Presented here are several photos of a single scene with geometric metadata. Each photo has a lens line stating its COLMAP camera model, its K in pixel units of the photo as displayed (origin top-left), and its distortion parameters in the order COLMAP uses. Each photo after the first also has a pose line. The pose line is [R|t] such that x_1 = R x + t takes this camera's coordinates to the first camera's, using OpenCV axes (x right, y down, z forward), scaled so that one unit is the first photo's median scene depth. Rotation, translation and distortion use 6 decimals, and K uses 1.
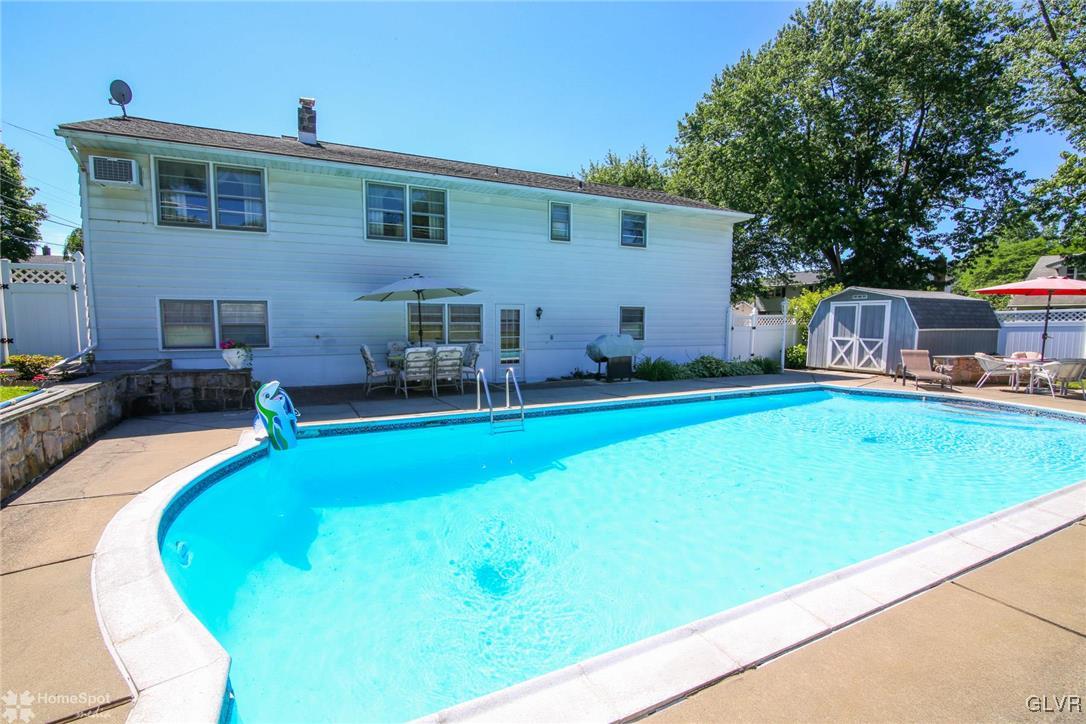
lens RADIAL K [[494.0, 0, 543.0], [0, 494.0, 362.0], [0, 0, 1]] dist [-0.017511, 0.000301]
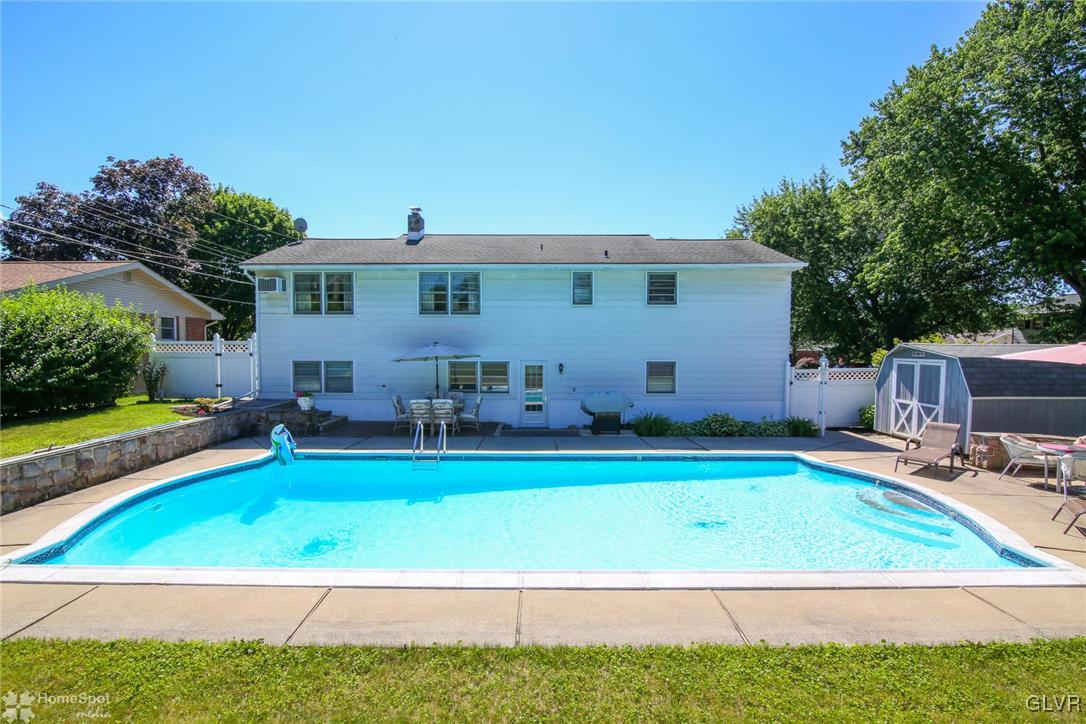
lens RADIAL K [[494.0, 0, 543.0], [0, 494.0, 362.0], [0, 0, 1]] dist [-0.017511, 0.000301]
pose [[0.899127, 0.013609, -0.437475, 0.489179], [-0.037986, 0.998171, -0.047021, -0.061787], [0.436036, 0.058896, 0.898000, -0.056696]]
